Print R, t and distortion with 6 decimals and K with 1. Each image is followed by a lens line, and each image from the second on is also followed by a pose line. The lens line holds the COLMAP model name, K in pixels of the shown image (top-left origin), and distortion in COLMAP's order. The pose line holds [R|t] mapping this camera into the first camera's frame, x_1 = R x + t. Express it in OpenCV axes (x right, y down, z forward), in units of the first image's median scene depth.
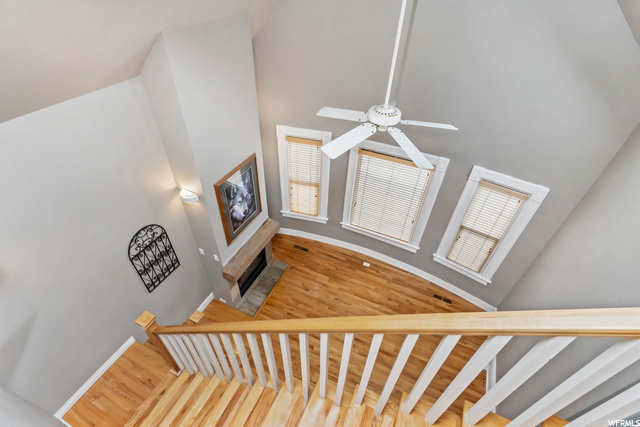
lens RADIAL K [[310.3, 0, 319.8], [0, 310.3, 216.2], [0, 0, 1]] dist [-0.003352, 0.000575]
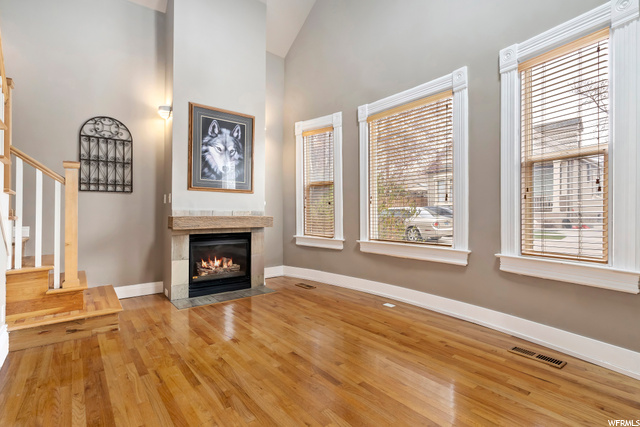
lens RADIAL K [[310.3, 0, 320.0], [0, 310.3, 213.2], [0, 0, 1]] dist [-0.003352, 0.000575]
pose [[0.891848, -0.036377, -0.450871, 0.371204], [-0.278787, 0.740735, -0.611220, 0.512950], [0.356210, 0.670812, 0.650481, 0.565324]]
